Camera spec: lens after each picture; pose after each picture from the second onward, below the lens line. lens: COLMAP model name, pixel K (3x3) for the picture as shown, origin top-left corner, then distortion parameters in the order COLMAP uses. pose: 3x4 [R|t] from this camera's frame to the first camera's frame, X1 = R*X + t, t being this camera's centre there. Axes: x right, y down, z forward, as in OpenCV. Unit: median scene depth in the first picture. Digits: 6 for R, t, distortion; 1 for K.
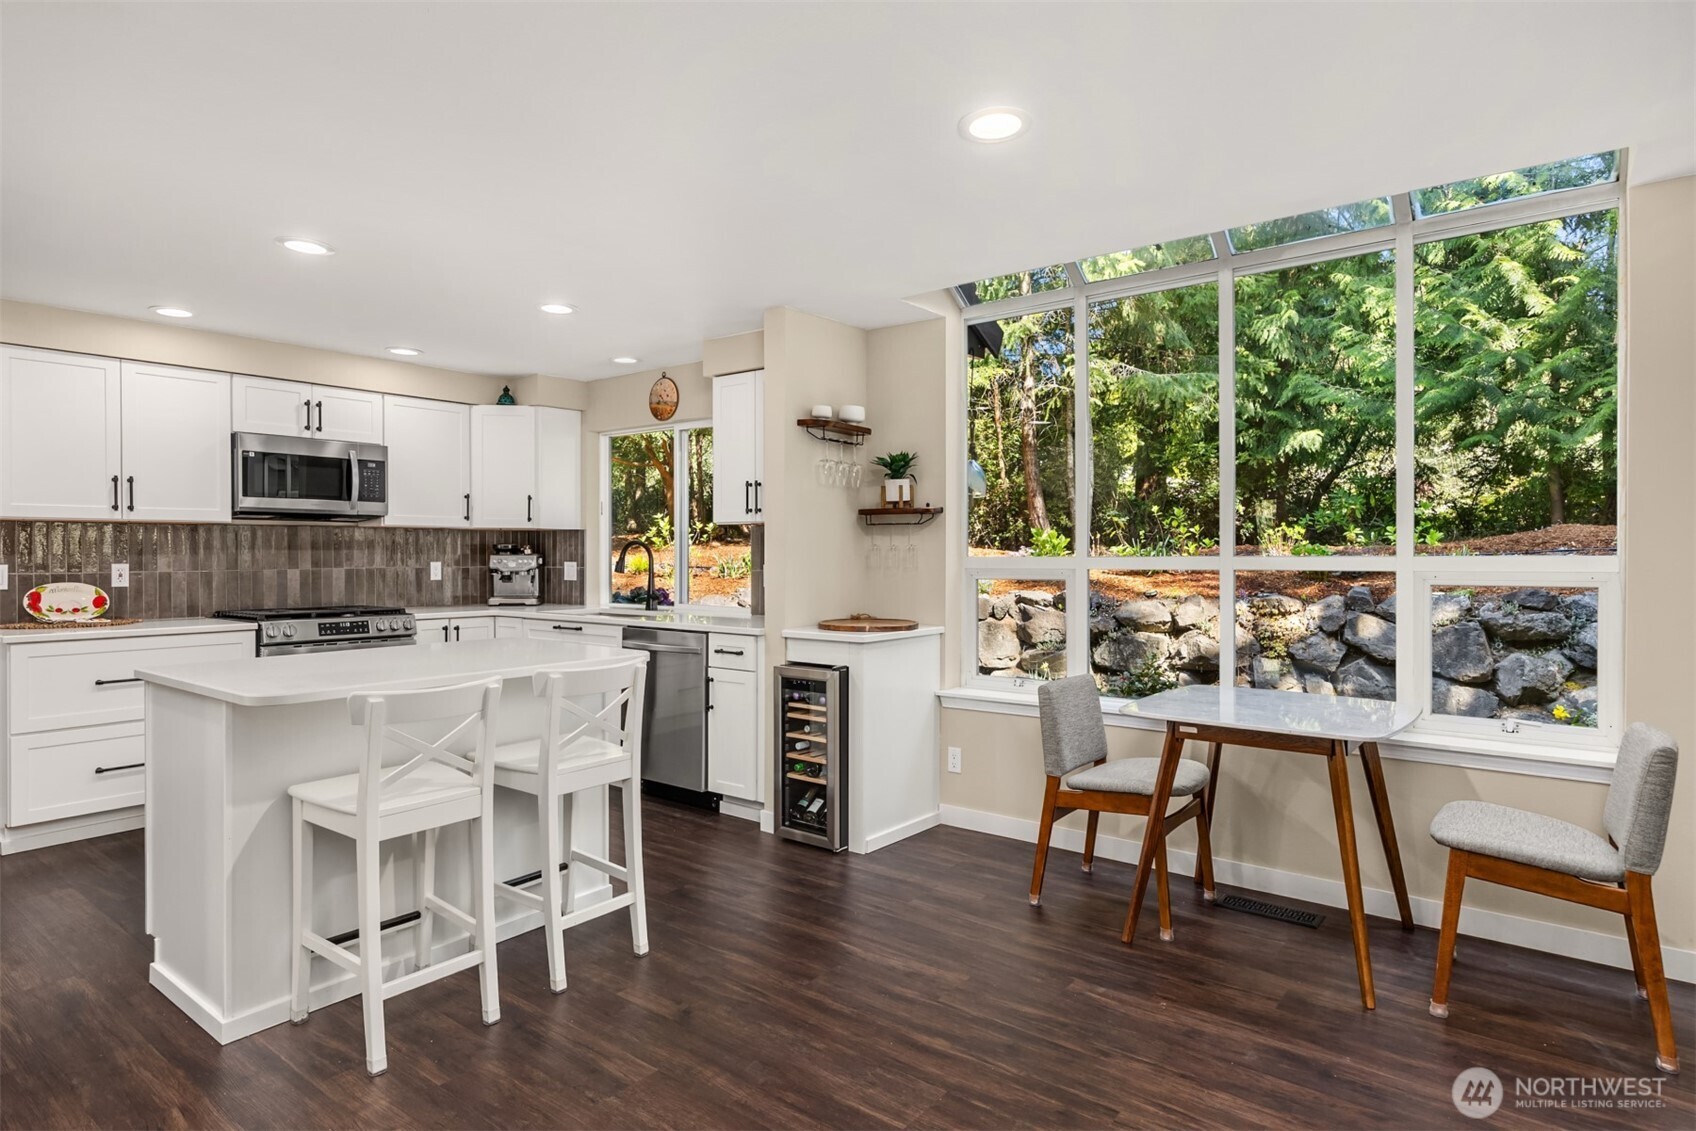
lens RADIAL K [[952.1, 0, 848.0], [0, 952.1, 565.5], [0, 0, 1]] dist [0.005230, 0.001382]
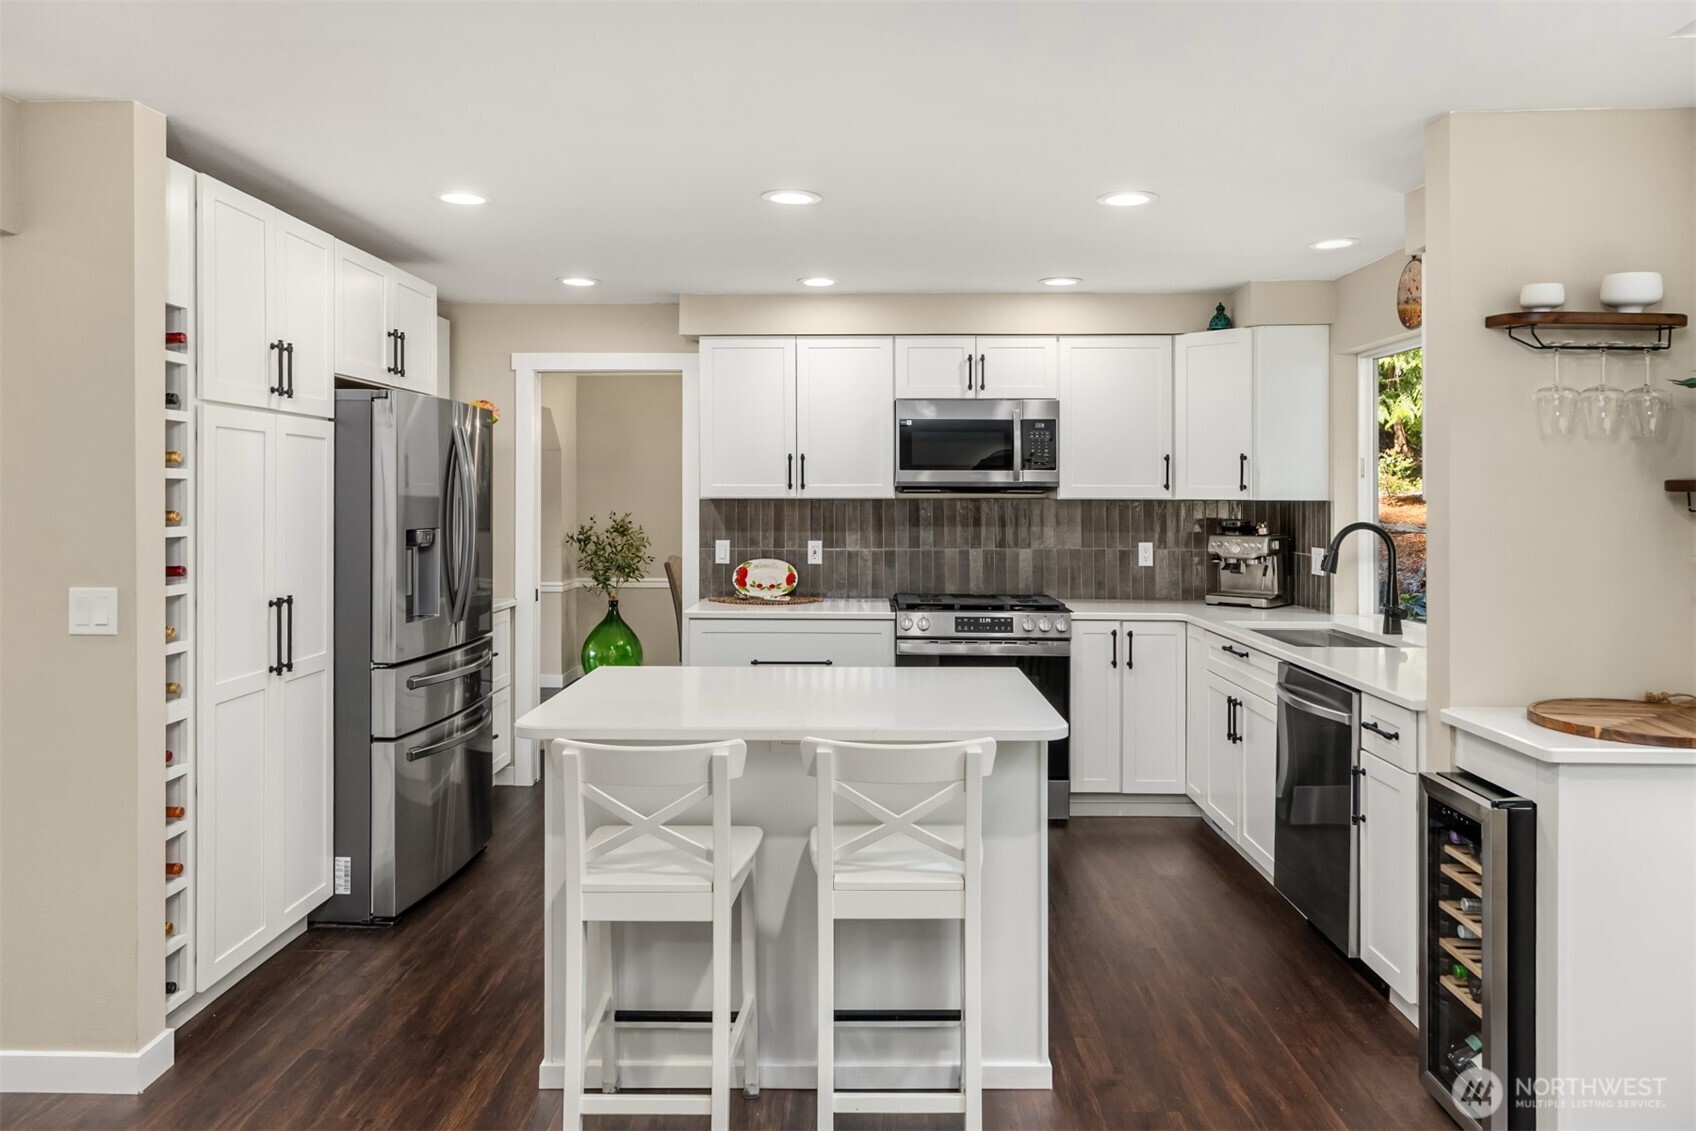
lens RADIAL K [[1197.5, 0, 845.4], [0, 1197.5, 495.6], [0, 0, 1]] dist [0.001507, 0.000688]
pose [[0.596066, 0.002097, -0.802933, 0.237622], [-0.012575, 0.999898, -0.006723, -0.038307], [0.802837, 0.014104, 0.596032, 0.271192]]
